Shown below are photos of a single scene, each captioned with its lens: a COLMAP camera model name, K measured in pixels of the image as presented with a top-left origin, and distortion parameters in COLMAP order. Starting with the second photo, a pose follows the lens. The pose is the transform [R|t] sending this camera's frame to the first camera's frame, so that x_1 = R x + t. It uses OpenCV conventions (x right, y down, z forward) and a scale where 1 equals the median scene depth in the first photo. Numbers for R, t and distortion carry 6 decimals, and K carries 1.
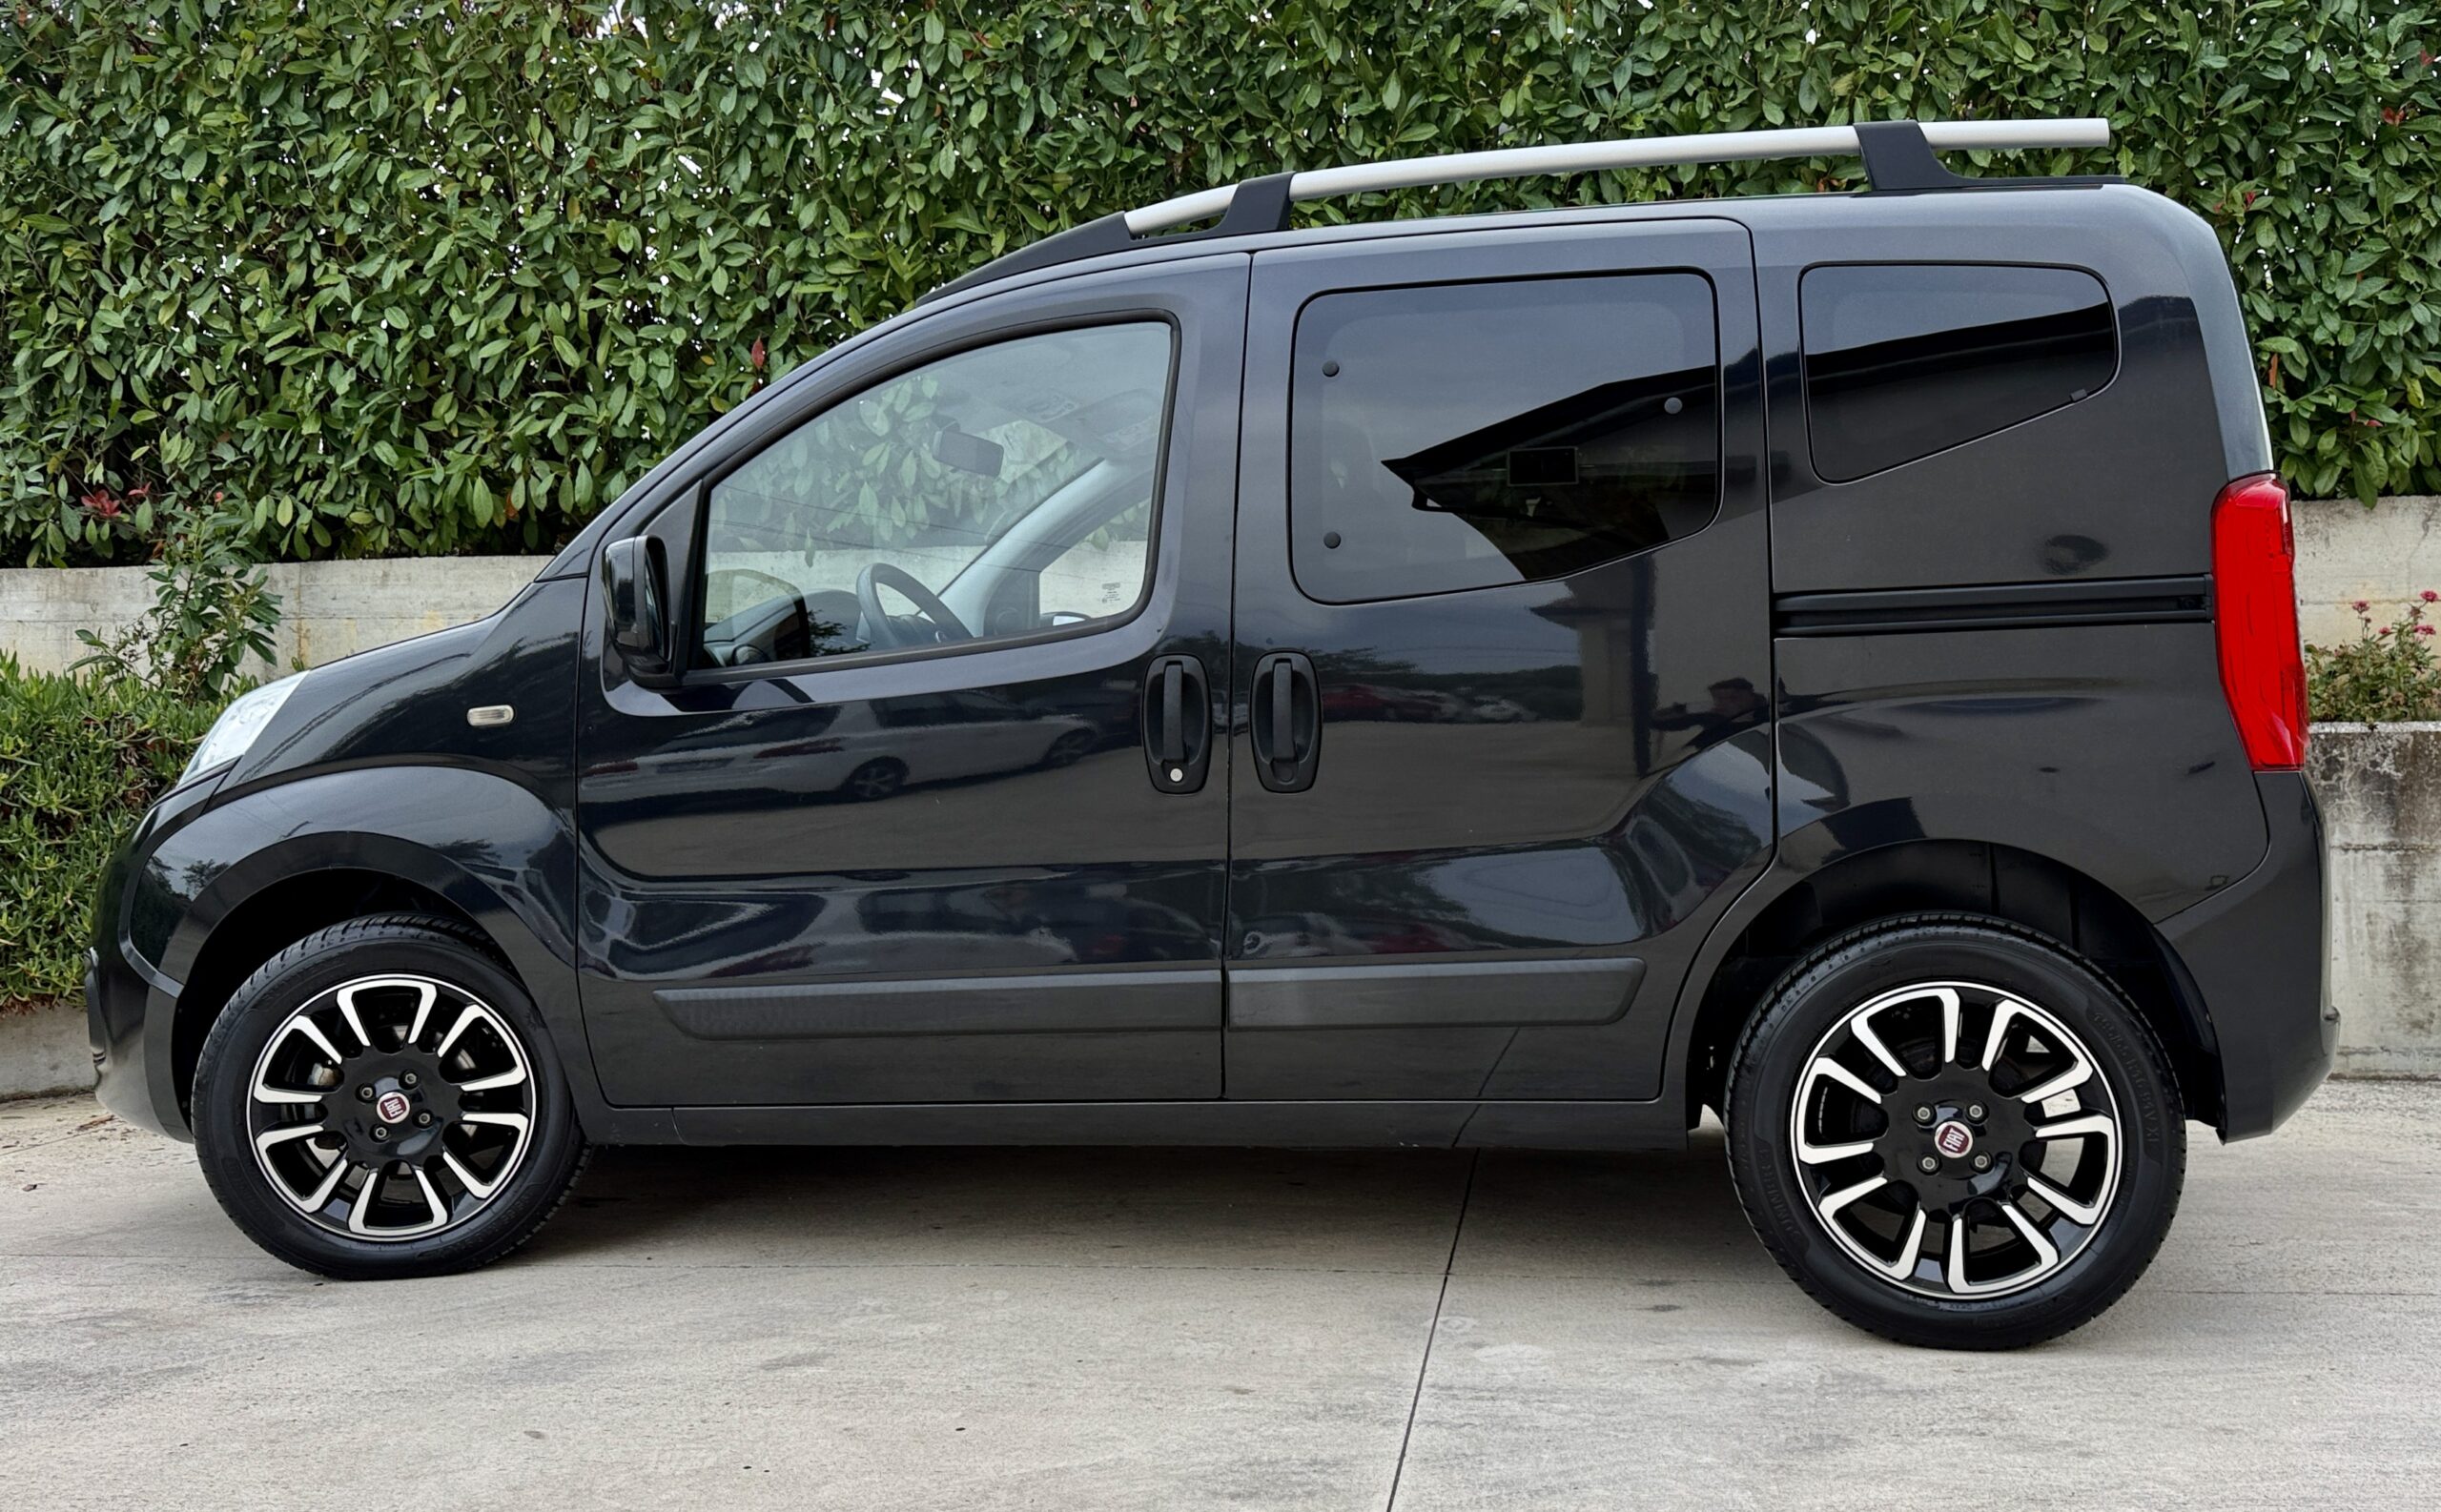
lens RADIAL K [[1802.3, 0, 1221.1], [0, 1802.3, 749.1], [0, 0, 1]] dist [0.029713, -0.026139]
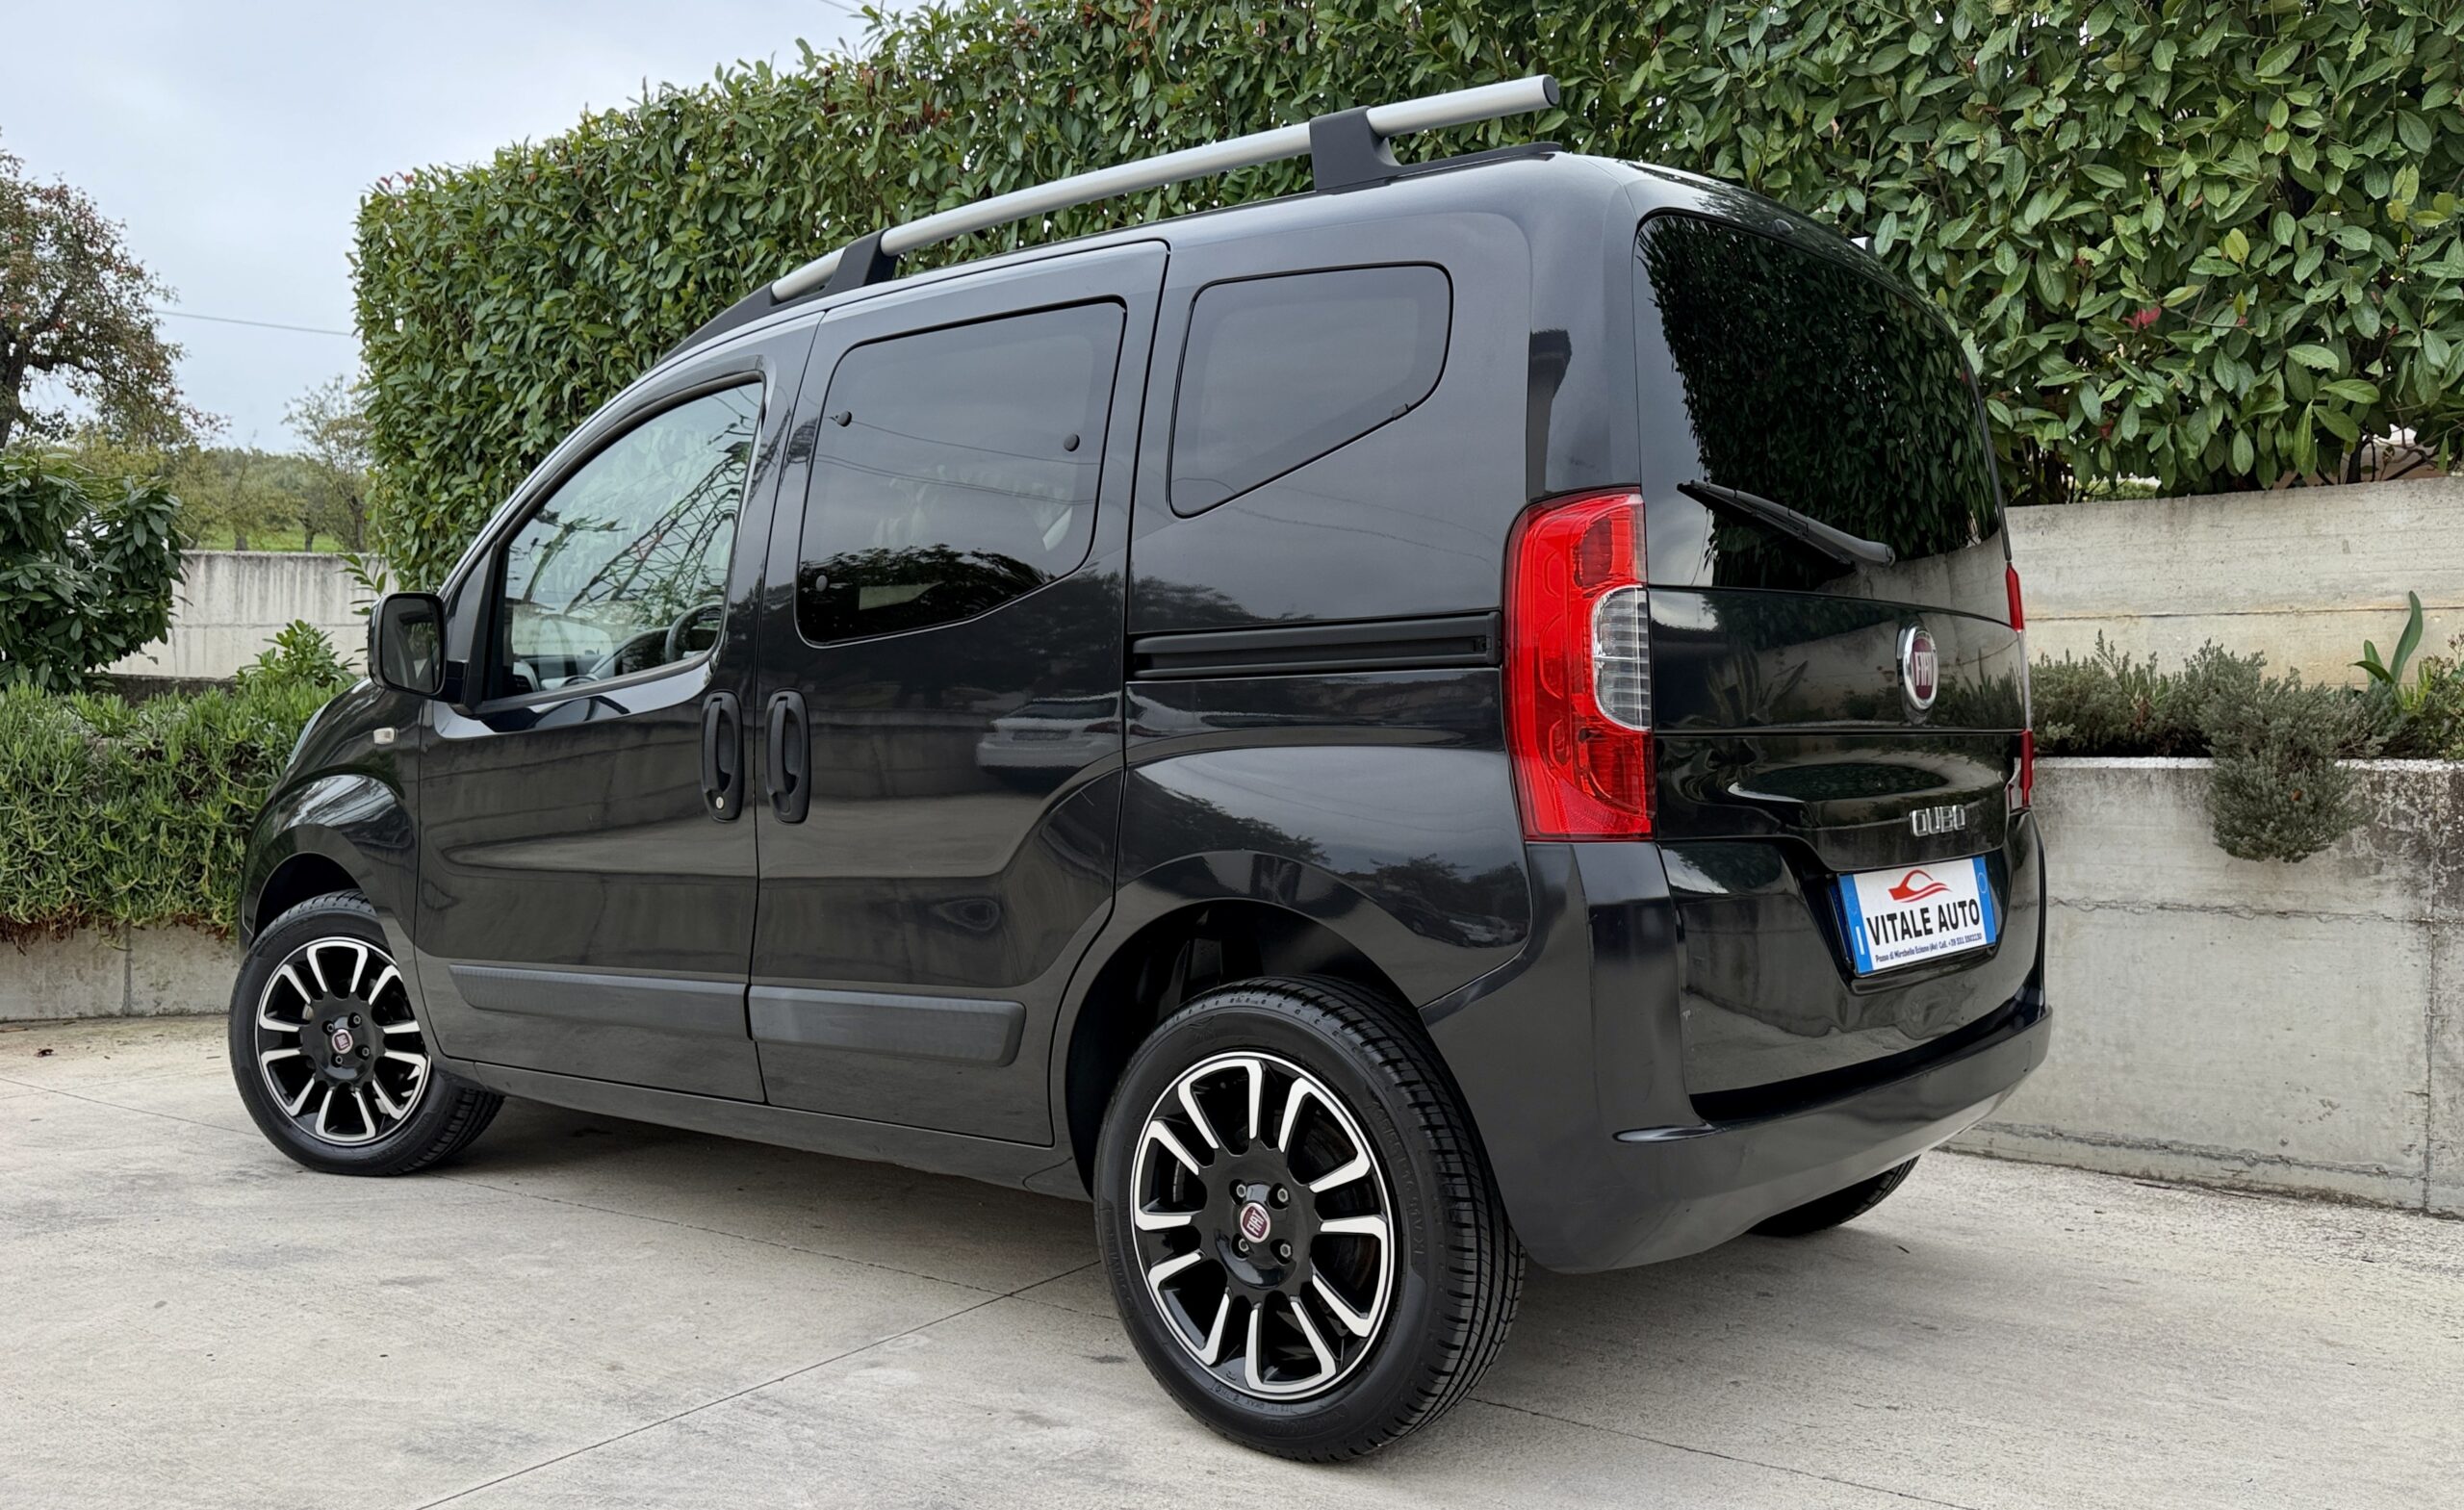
lens RADIAL K [[1702.5, 0, 1233.9], [0, 1702.5, 766.6], [0, 0, 1]] dist [0.031783, -0.009124]
pose [[0.908324, 0.020308, -0.417774, 0.617418], [-0.010623, 0.999618, 0.025495, -0.033231], [0.418132, -0.018720, 0.908193, 0.167574]]
